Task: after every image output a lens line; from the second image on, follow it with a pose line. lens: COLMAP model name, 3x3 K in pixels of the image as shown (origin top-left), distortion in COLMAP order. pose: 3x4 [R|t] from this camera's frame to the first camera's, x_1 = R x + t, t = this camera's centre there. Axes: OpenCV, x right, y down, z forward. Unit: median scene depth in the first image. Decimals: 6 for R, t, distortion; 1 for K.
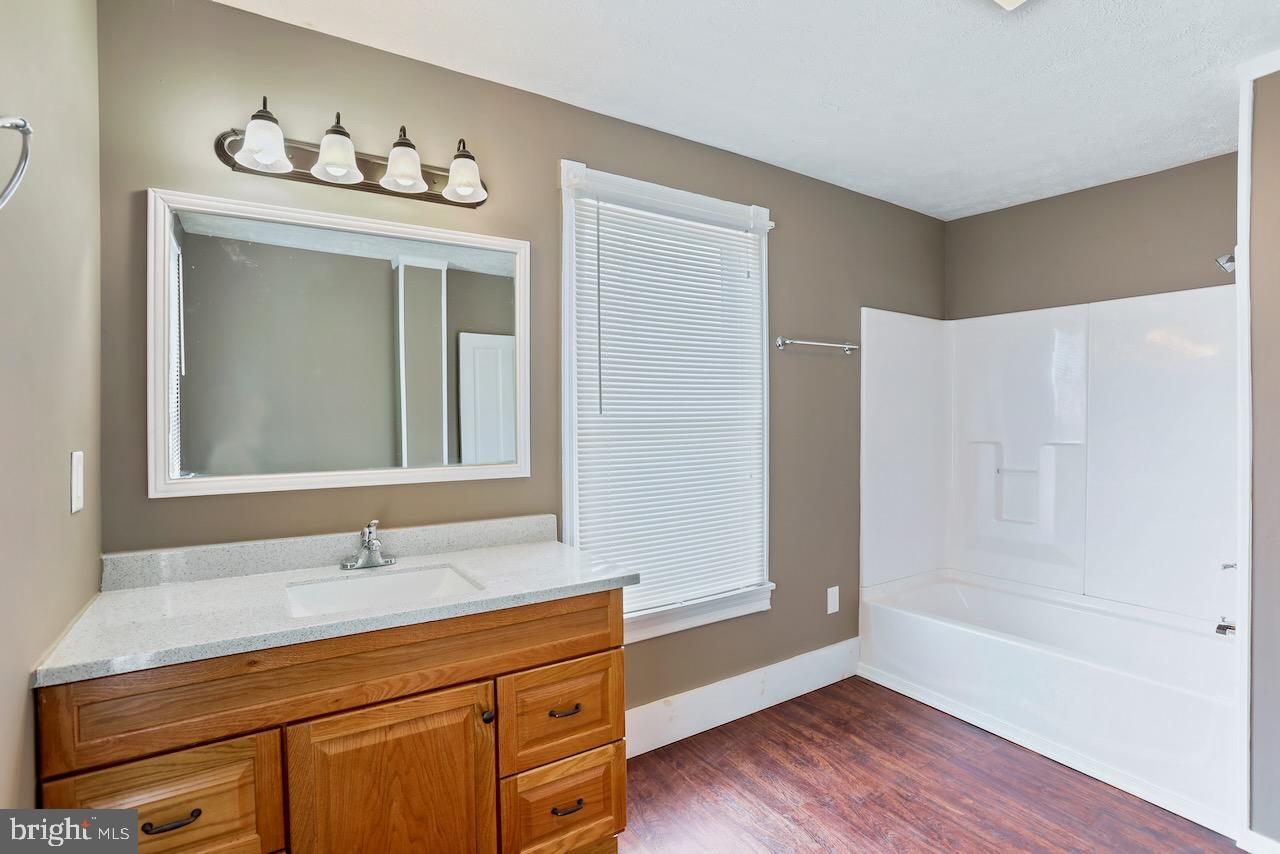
lens RADIAL K [[633.8, 0, 640.8], [0, 633.8, 426.6], [0, 0, 1]] dist [-0.034286, 0.000308]
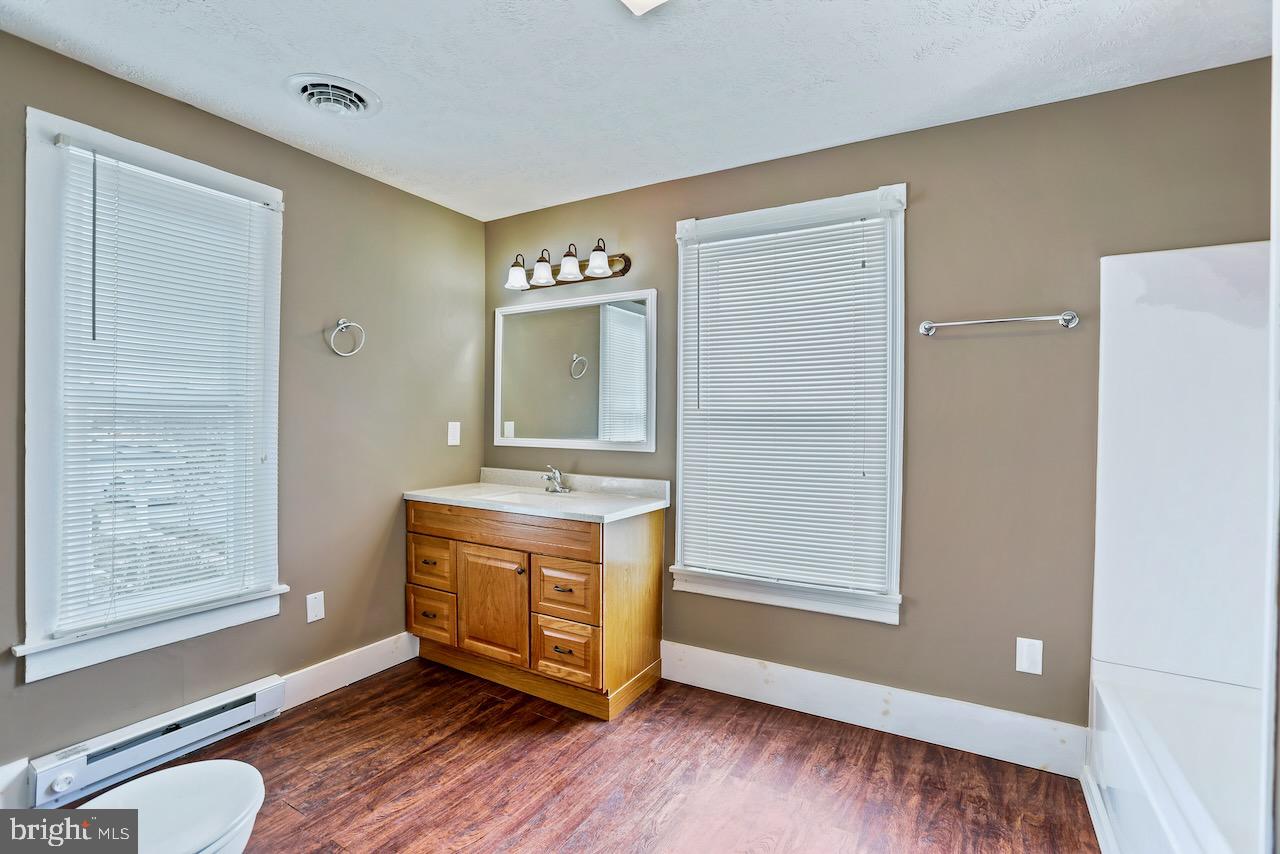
lens RADIAL K [[590.6, 0, 640.7], [0, 590.6, 420.6], [0, 0, 1]] dist [-0.023448, 0.001366]
pose [[0.441923, 0.018256, -0.896867, 0.987707], [-0.024696, 0.999662, 0.008180, -0.002335], [0.896713, 0.018534, 0.442224, 0.367965]]
